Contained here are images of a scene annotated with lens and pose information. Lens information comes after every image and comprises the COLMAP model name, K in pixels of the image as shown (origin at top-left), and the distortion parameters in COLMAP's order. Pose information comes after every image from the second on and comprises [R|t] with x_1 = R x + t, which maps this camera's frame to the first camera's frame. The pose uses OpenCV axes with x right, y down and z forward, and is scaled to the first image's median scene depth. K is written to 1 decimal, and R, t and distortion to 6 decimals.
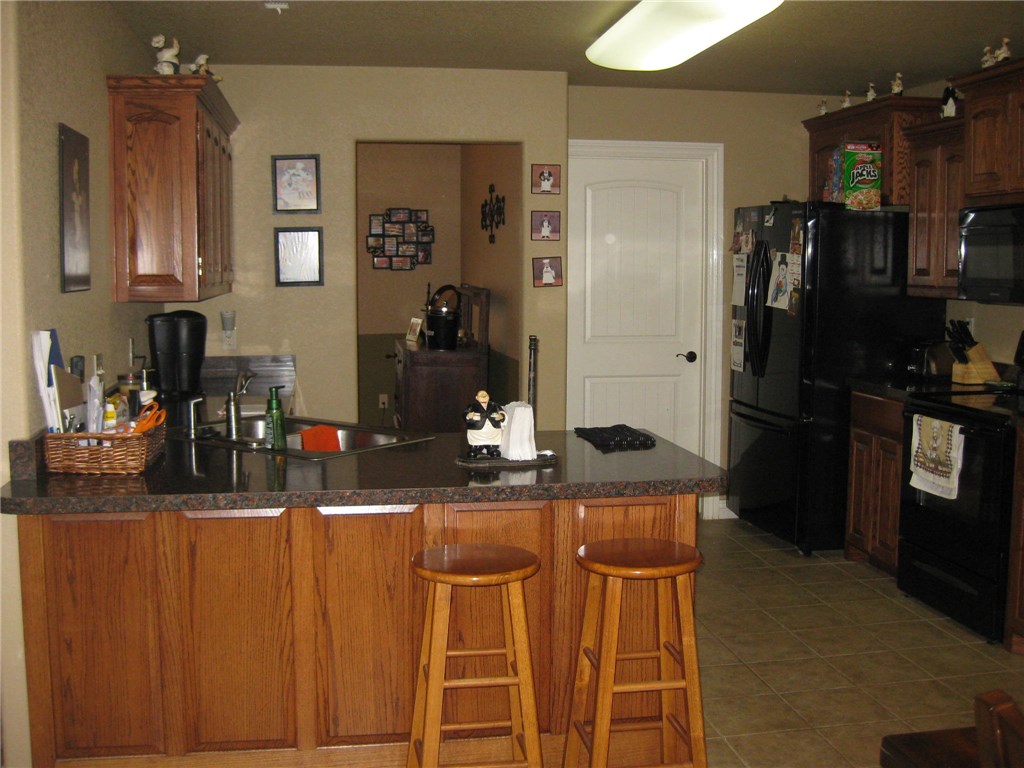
lens RADIAL K [[1125.6, 0, 522.7], [0, 1125.6, 376.0], [0, 0, 1]] dist [-0.186155, 0.153646]
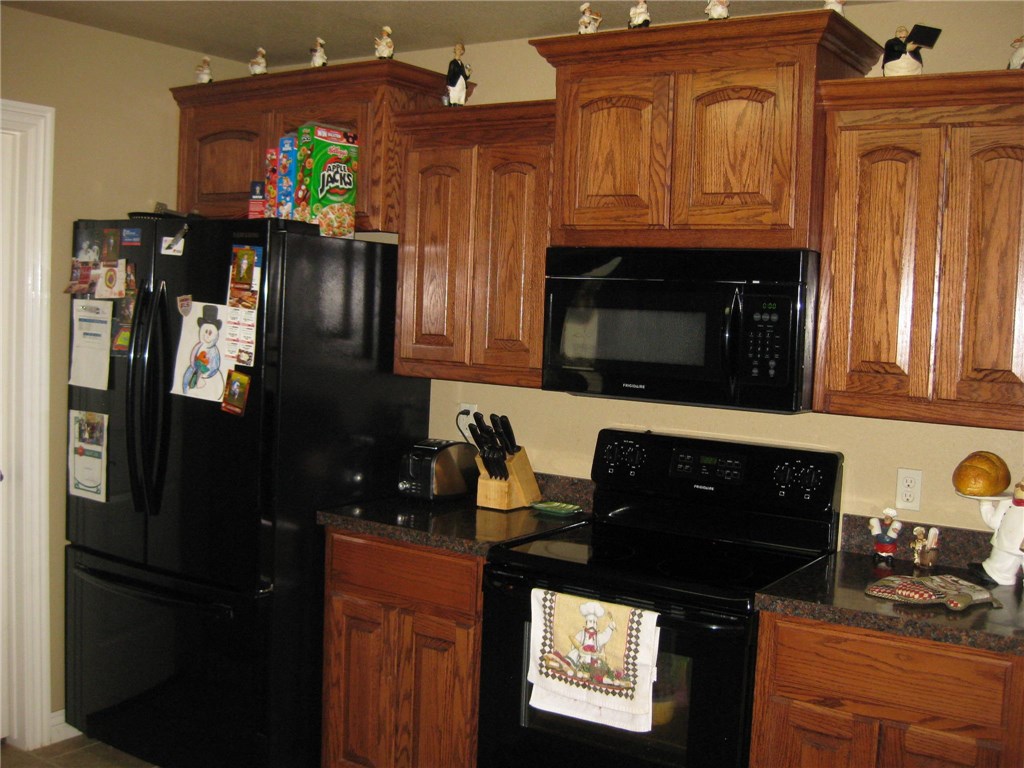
lens RADIAL K [[1125.6, 0, 522.7], [0, 1125.6, 376.0], [0, 0, 1]] dist [-0.186155, 0.153646]
pose [[0.692568, -0.019499, 0.721089, -0.070730], [0.032691, 0.999456, -0.004372, -0.066466], [-0.720611, 0.026601, 0.692829, 0.493282]]
